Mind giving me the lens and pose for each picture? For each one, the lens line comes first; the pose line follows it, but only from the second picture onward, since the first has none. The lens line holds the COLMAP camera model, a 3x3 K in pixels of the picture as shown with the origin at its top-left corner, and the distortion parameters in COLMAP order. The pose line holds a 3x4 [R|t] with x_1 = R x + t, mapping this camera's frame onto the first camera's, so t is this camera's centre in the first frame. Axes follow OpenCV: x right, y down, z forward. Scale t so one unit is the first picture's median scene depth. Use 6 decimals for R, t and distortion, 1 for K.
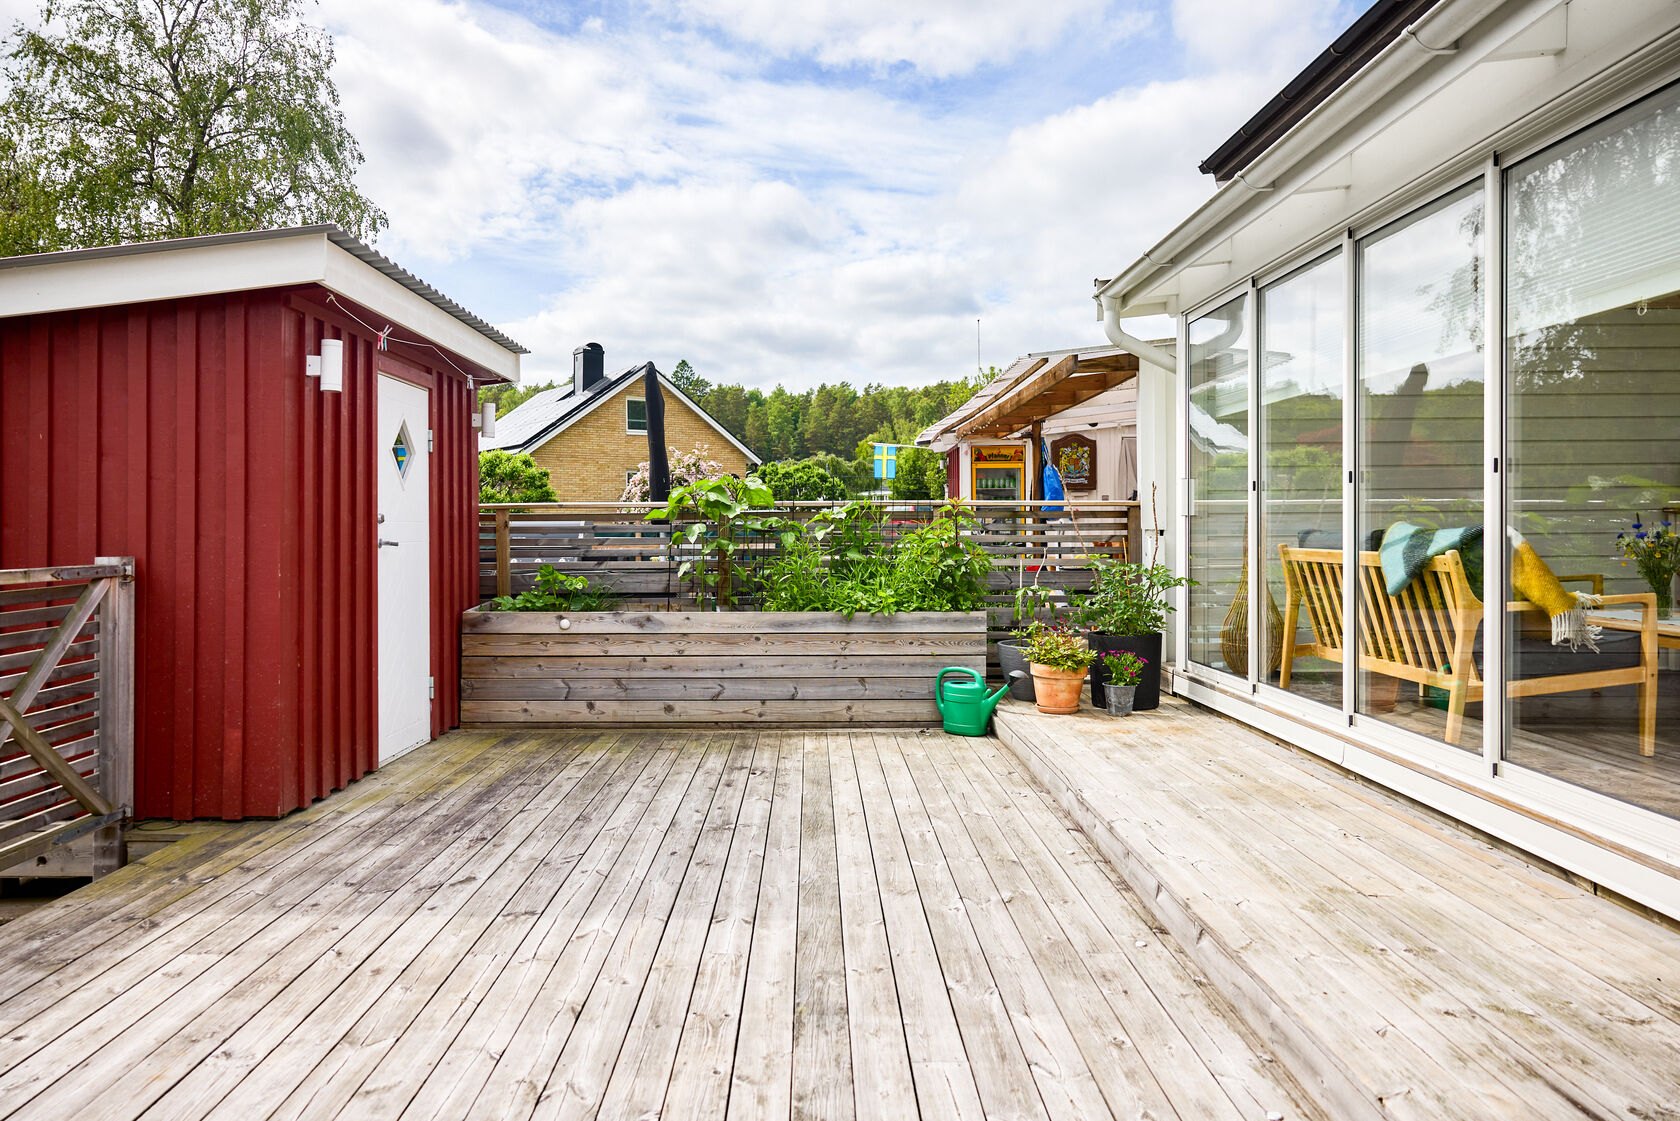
lens RADIAL K [[1149.5, 0, 829.4], [0, 1149.5, 528.4], [0, 0, 1]] dist [-0.000365, 0.000784]
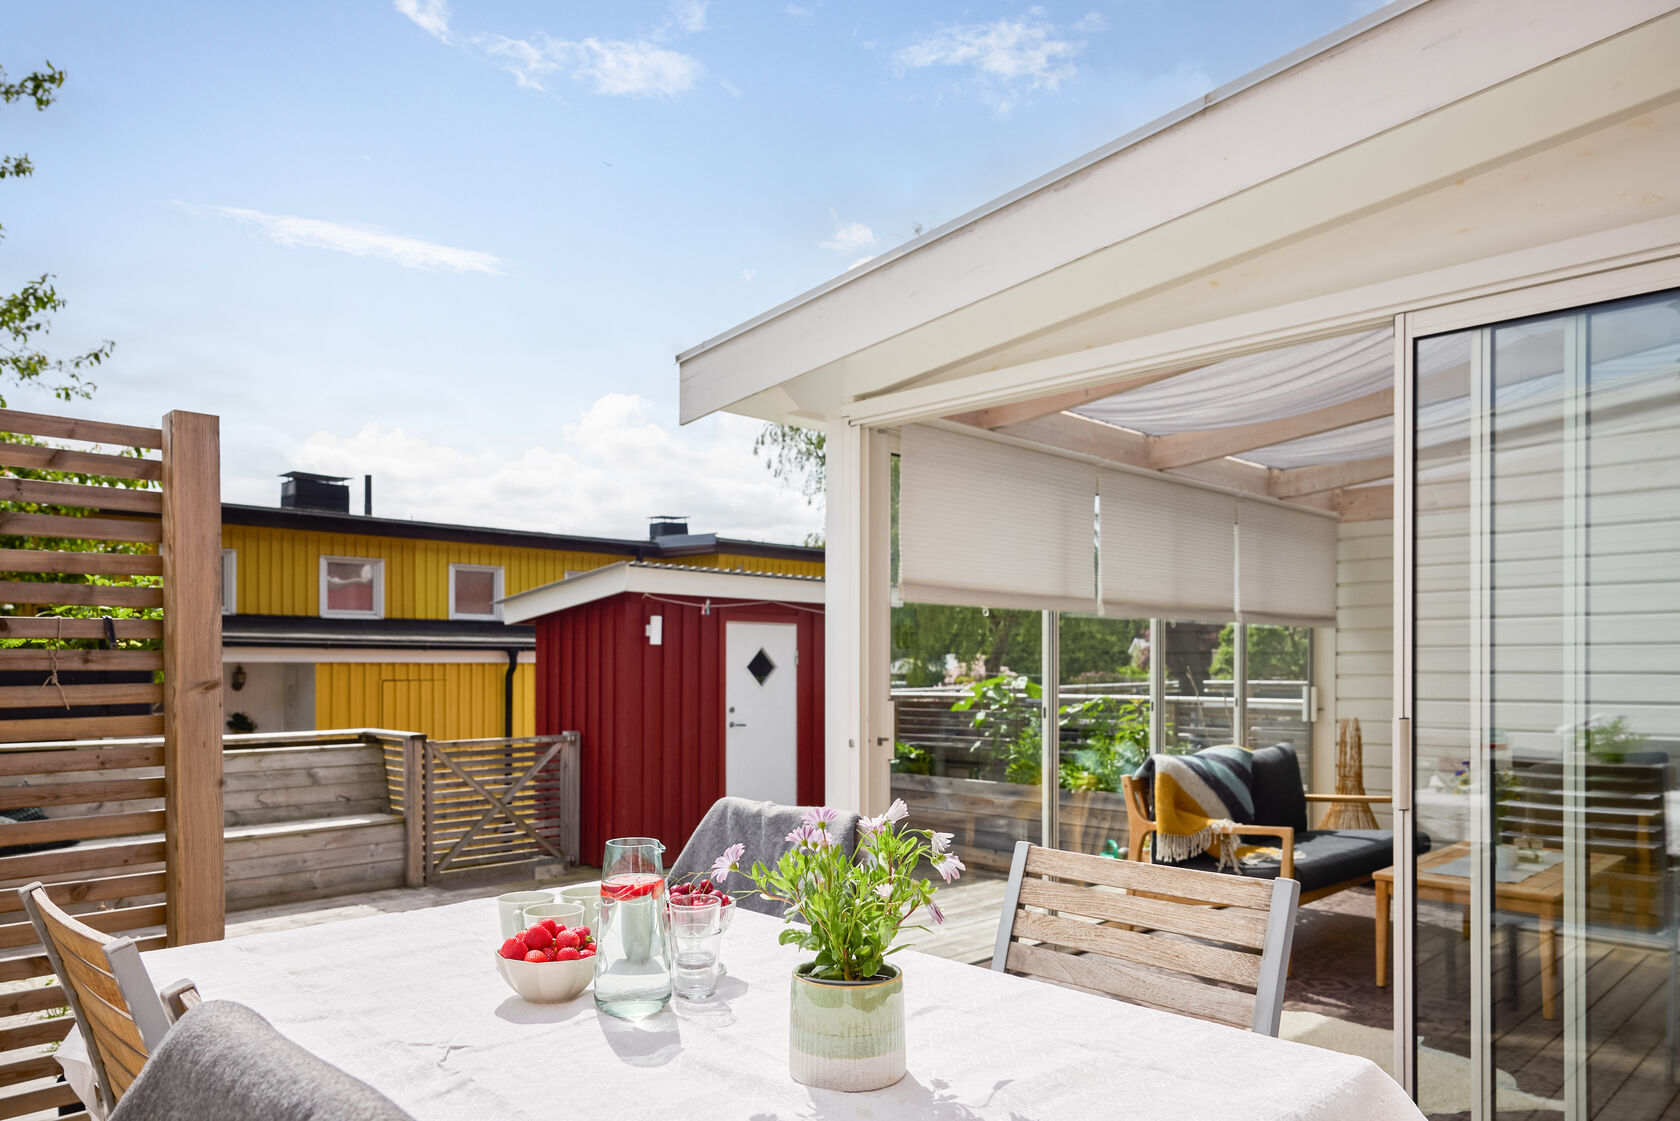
lens RADIAL K [[1149.5, 0, 853.9], [0, 1149.5, 672.1], [0, 0, 1]] dist [-0.000365, 0.000784]
pose [[0.700410, 0.003109, -0.713734, 1.156380], [-0.001795, 0.999995, 0.002595, -0.084971], [0.713739, -0.000536, 0.700412, -0.059129]]
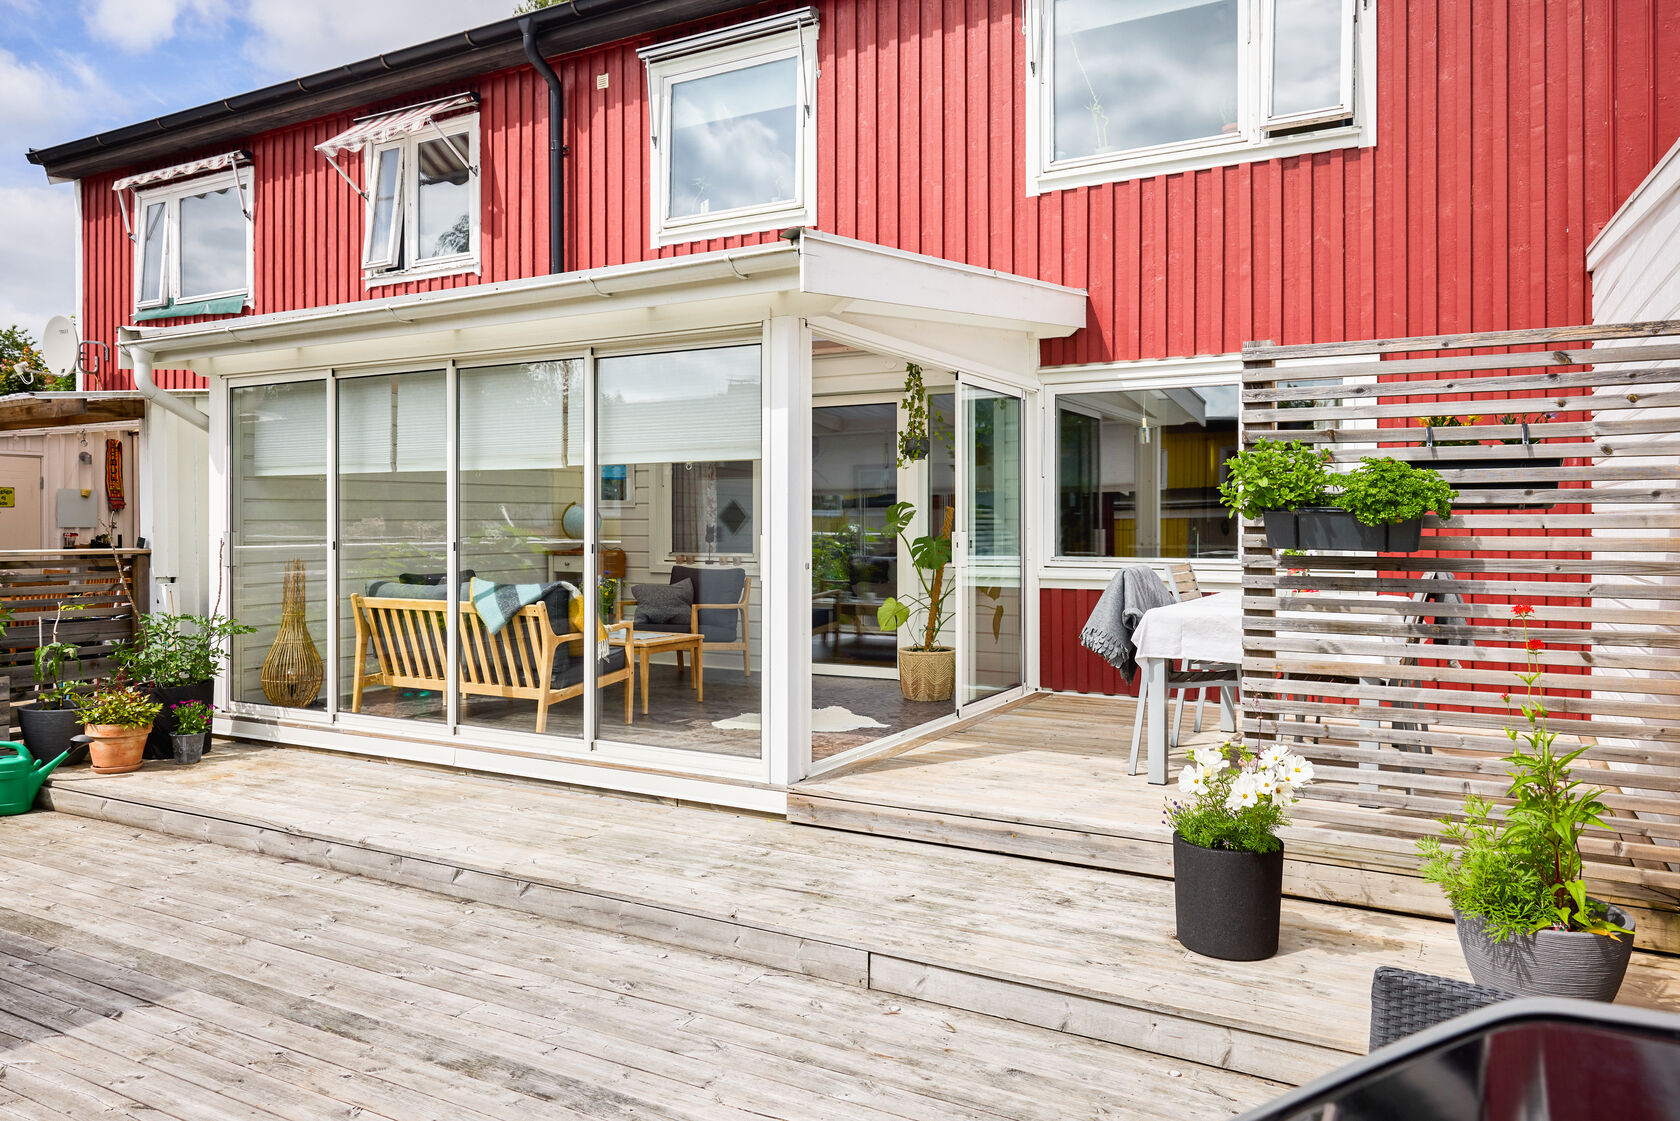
lens RADIAL K [[1149.5, 0, 854.3], [0, 1149.5, 530.5], [0, 0, 1]] dist [-0.000365, 0.000784]
pose [[0.494197, -0.001766, 0.869348, -0.507952], [0.000397, 0.999998, 0.001806, -0.071000], [-0.869350, -0.000547, 0.494197, -0.059437]]
